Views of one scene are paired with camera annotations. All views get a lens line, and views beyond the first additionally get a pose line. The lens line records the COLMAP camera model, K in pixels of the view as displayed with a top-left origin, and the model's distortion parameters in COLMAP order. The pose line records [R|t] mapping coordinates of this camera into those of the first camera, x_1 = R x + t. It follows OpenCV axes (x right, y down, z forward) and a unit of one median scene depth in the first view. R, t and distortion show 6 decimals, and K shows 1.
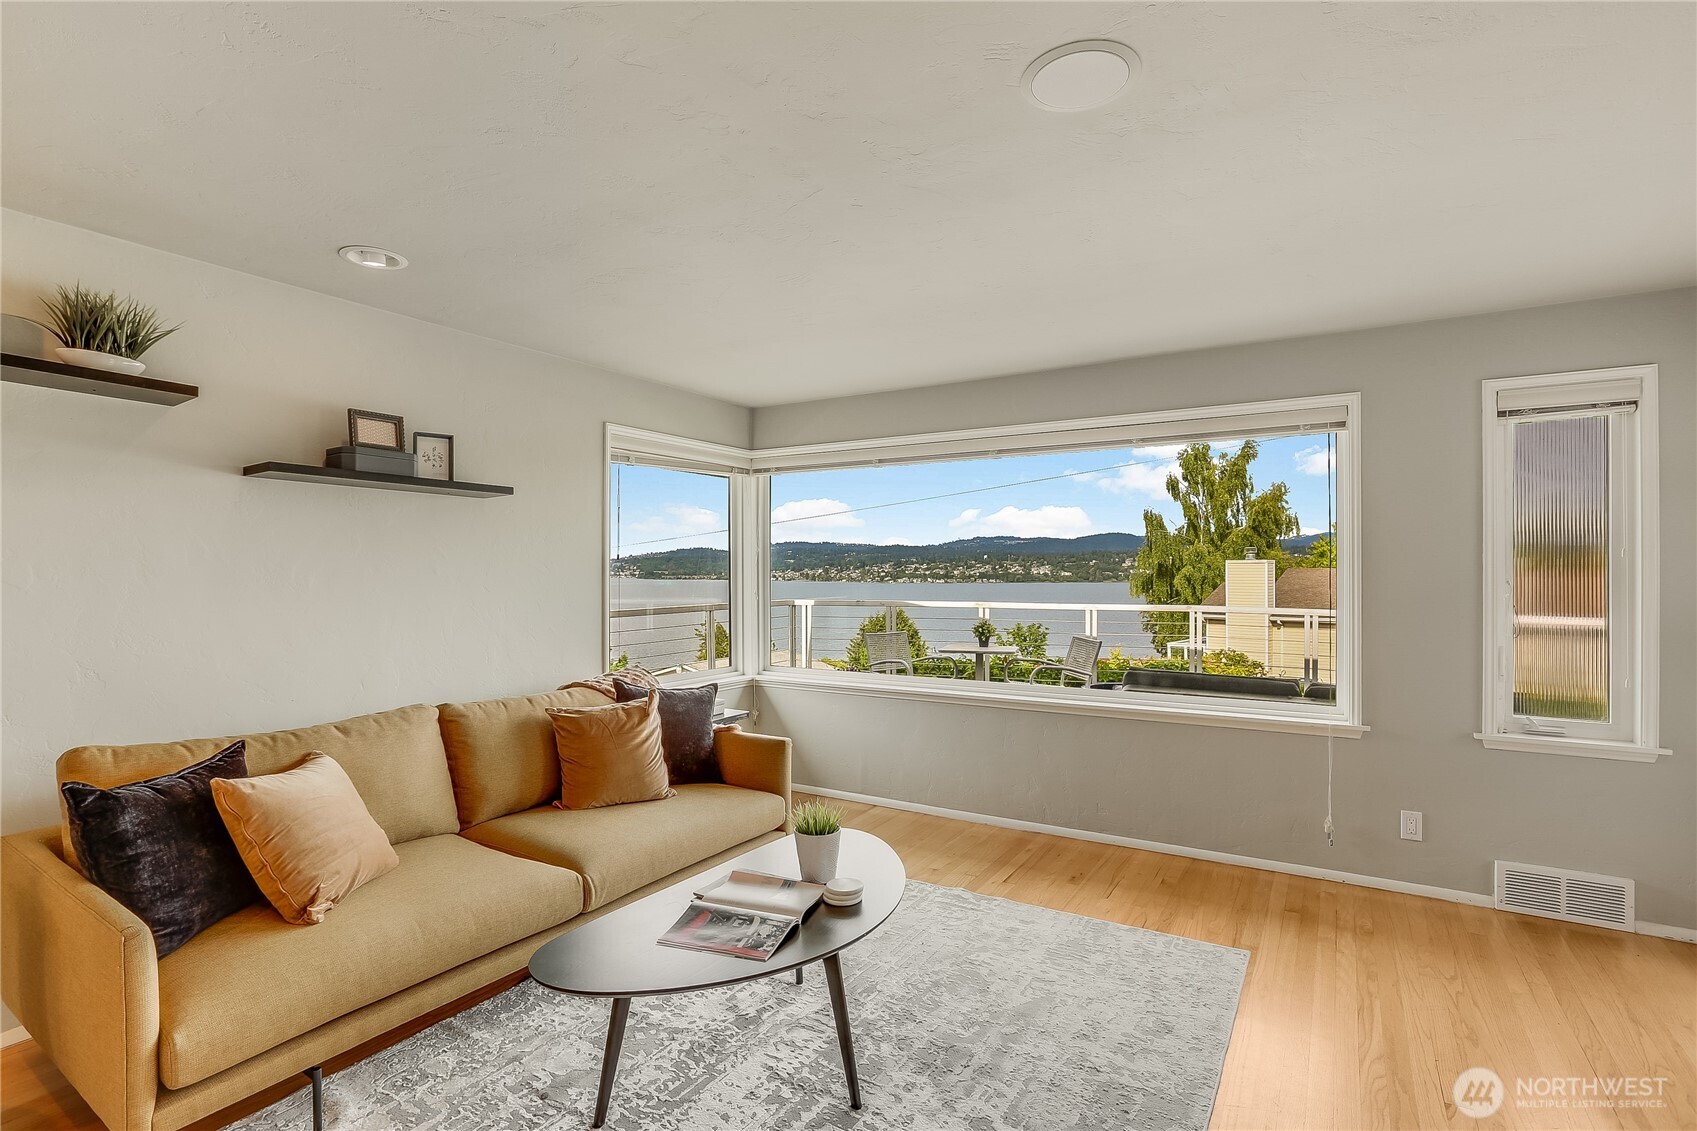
lens RADIAL K [[806.0, 0, 839.2], [0, 806.0, 560.8], [0, 0, 1]] dist [-0.058005, 0.026161]
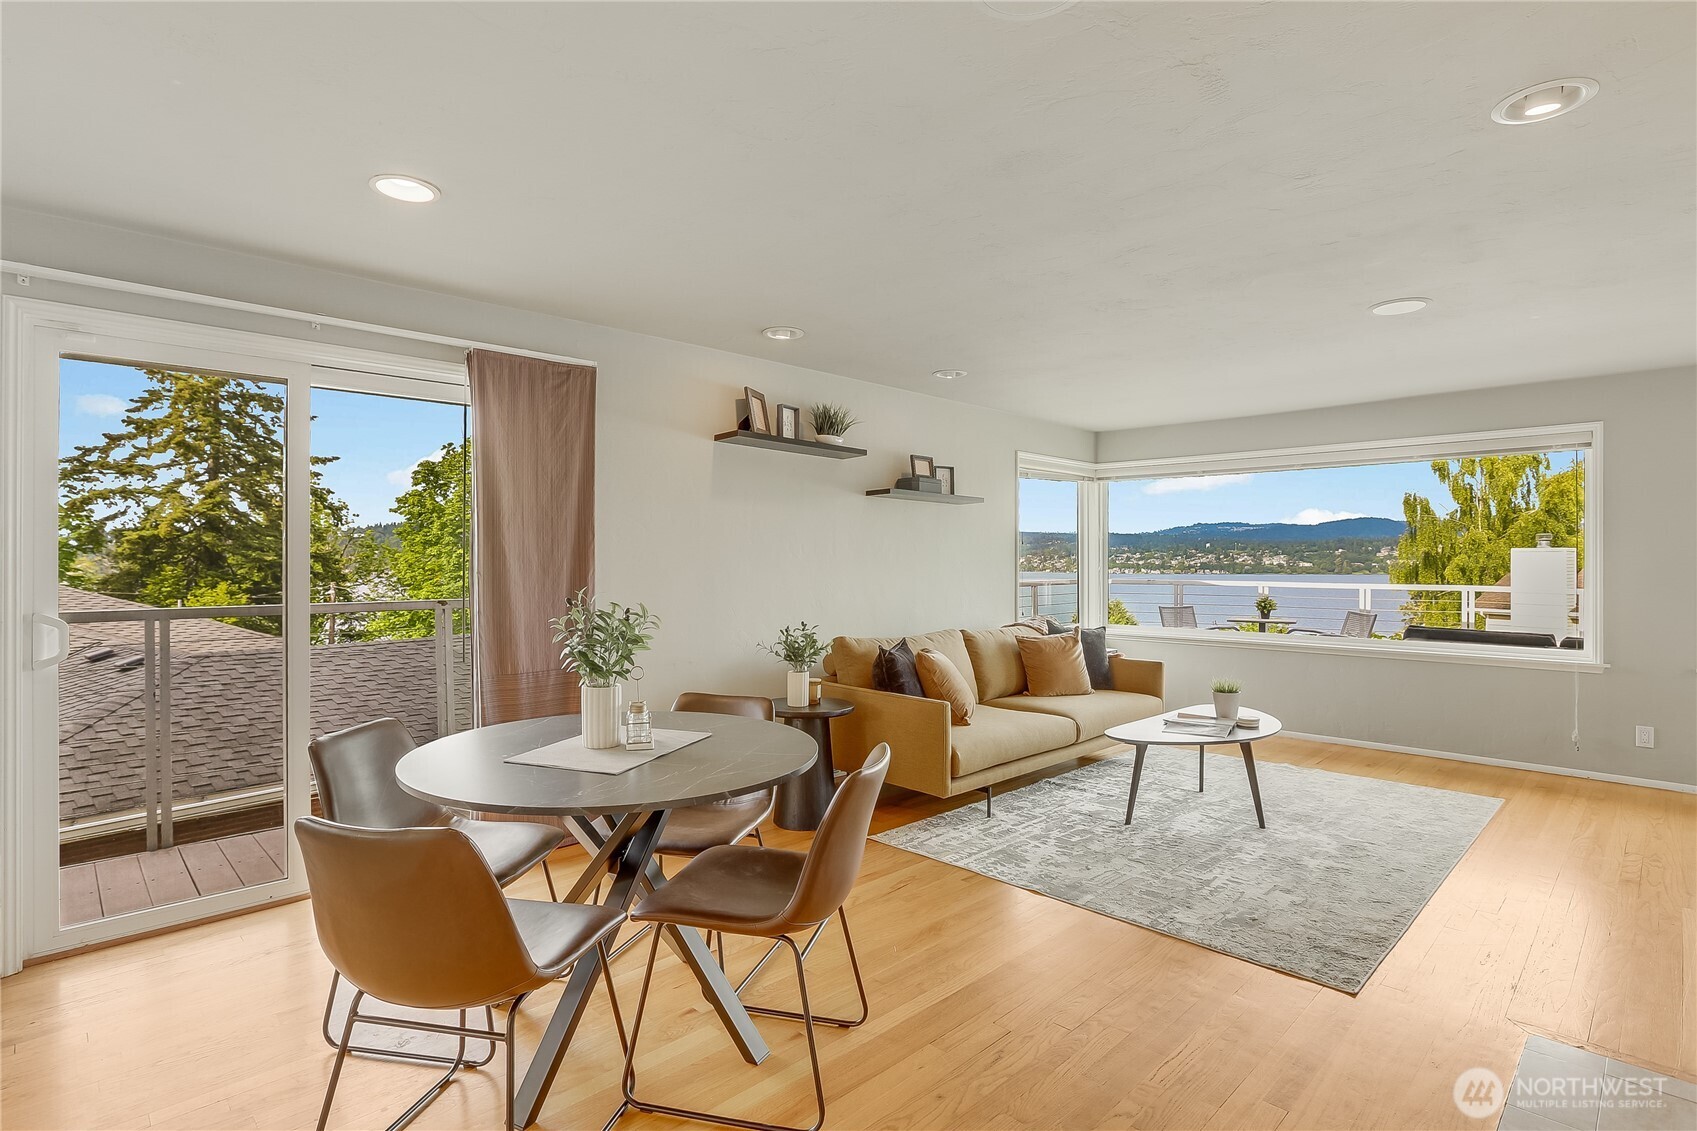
lens RADIAL K [[829.3, 0, 843.7], [0, 829.3, 560.2], [0, 0, 1]] dist [-0.061016, 0.028140]
pose [[0.970968, 0.003262, -0.239186, -0.283686], [-0.000115, 0.999913, 0.013170, 0.009486], [0.239209, -0.012760, 0.970884, -0.659674]]
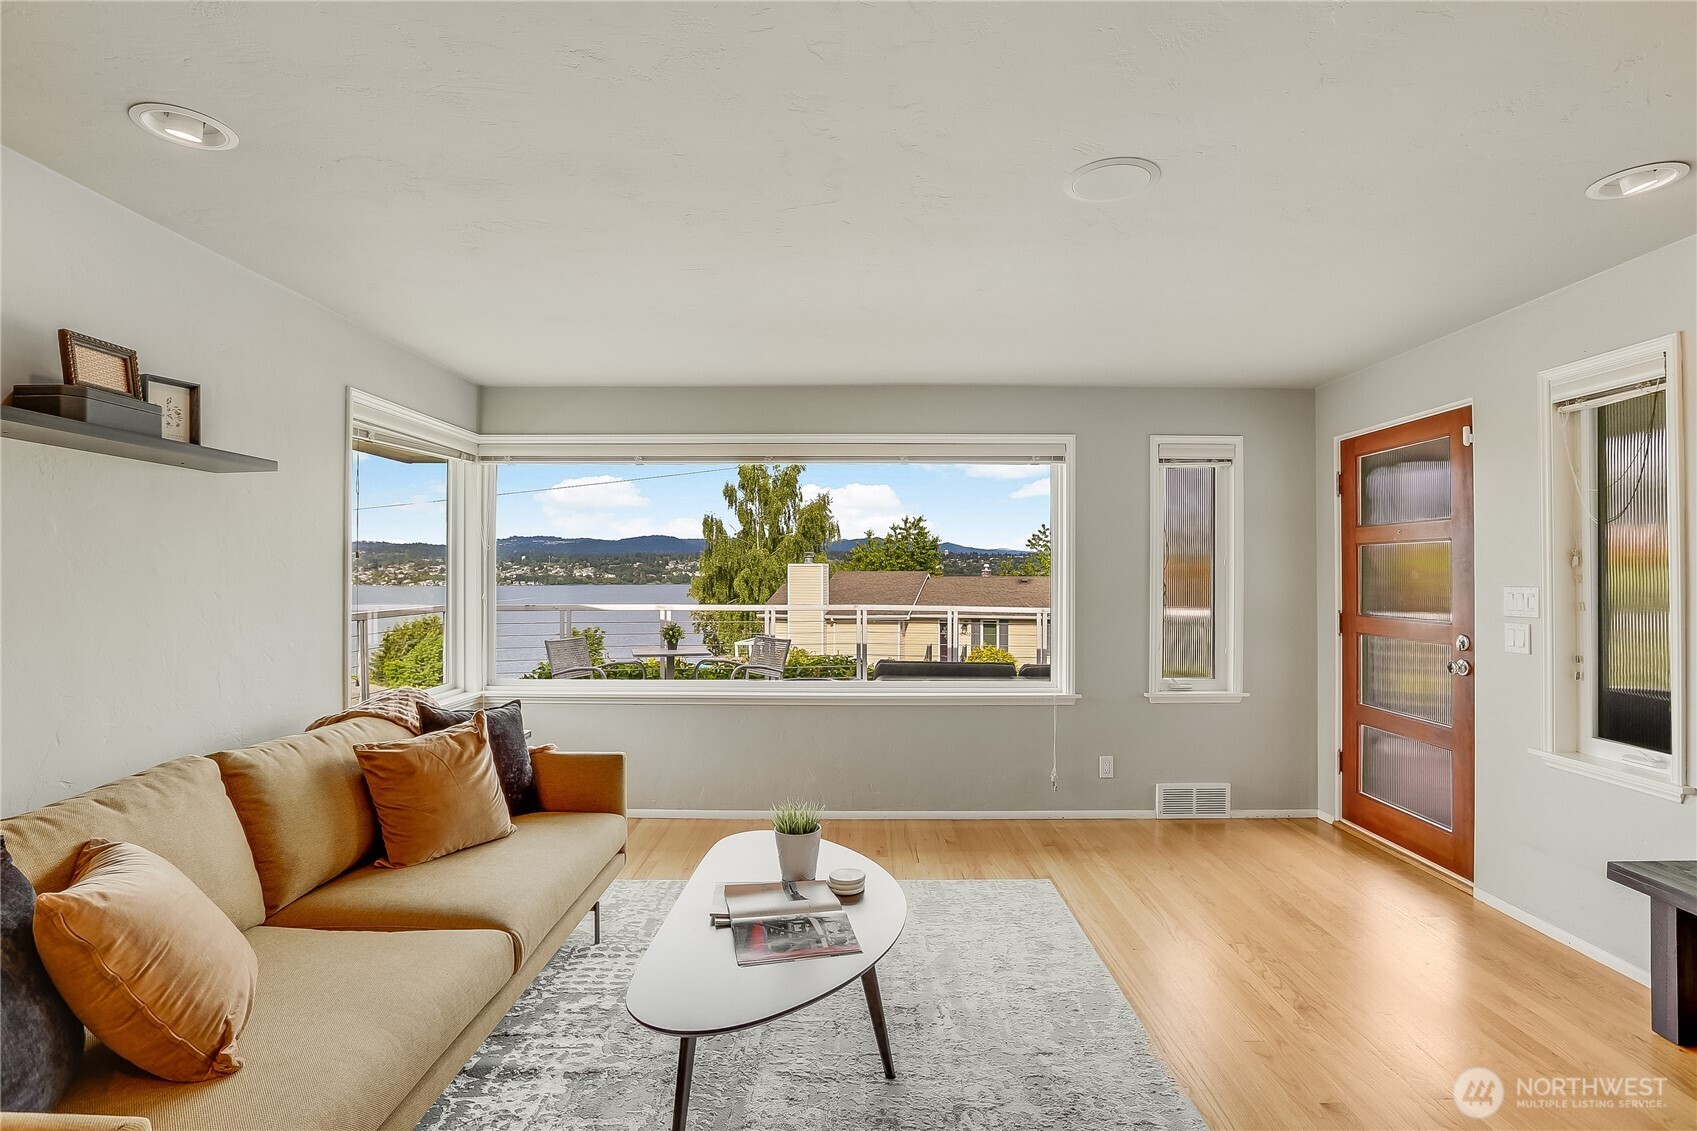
lens RADIAL K [[821.6, 0, 849.5], [0, 821.6, 570.4], [0, 0, 1]] dist [-0.063836, 0.029048]
pose [[0.851257, 0.004370, 0.524730, -0.342174], [-0.009421, 0.999931, 0.006955, 0.000804], [-0.524664, -0.010864, 0.851240, 0.062378]]
